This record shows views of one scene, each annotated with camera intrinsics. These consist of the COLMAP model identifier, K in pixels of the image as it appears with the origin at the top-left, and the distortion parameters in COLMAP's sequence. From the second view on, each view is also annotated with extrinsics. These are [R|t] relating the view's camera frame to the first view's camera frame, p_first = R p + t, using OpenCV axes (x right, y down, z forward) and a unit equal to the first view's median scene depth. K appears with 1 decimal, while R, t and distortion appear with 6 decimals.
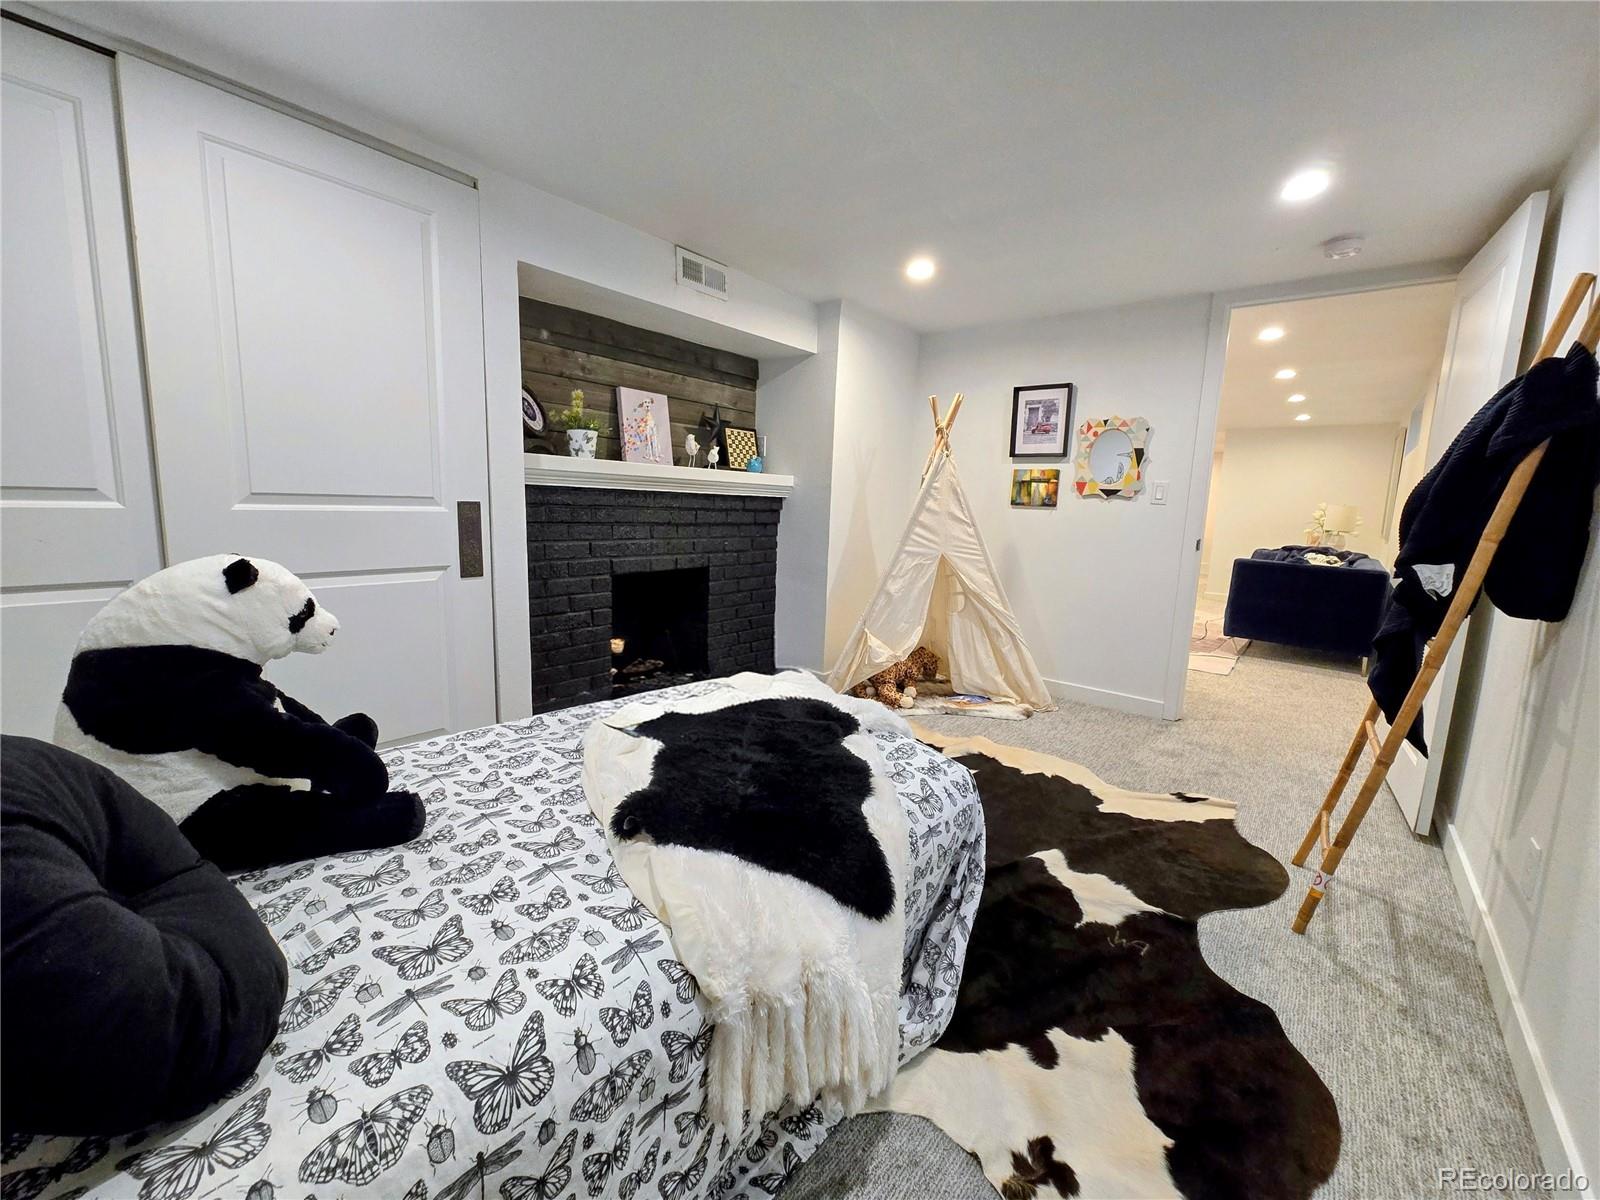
lens RADIAL K [[679.7, 0, 793.3], [0, 679.7, 604.7], [0, 0, 1]] dist [-0.002754, -0.001392]
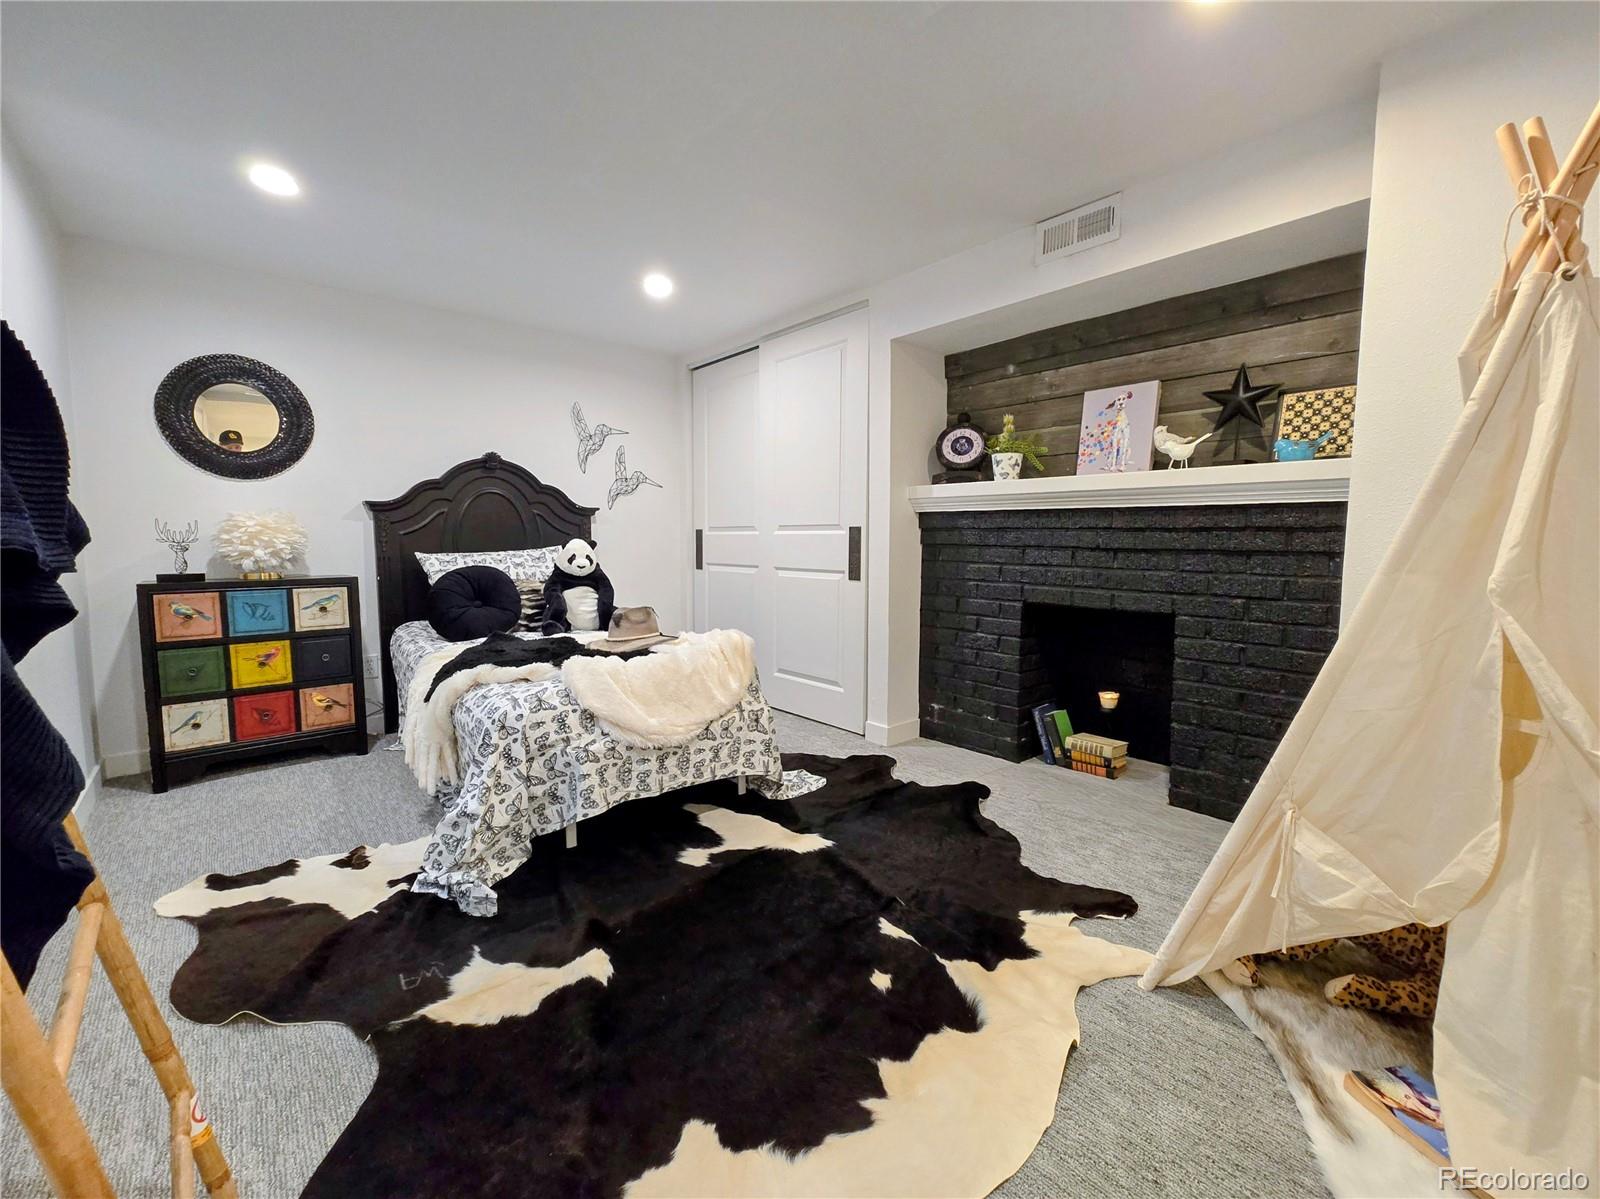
lens RADIAL K [[679.7, 0, 793.8], [0, 679.7, 595.0], [0, 0, 1]] dist [-0.002754, -0.001392]
pose [[-0.193812, 0.047334, -0.979896, 0.715072], [-0.159349, 0.984052, 0.079052, -0.079520], [0.968011, 0.171466, -0.183179, 0.888635]]
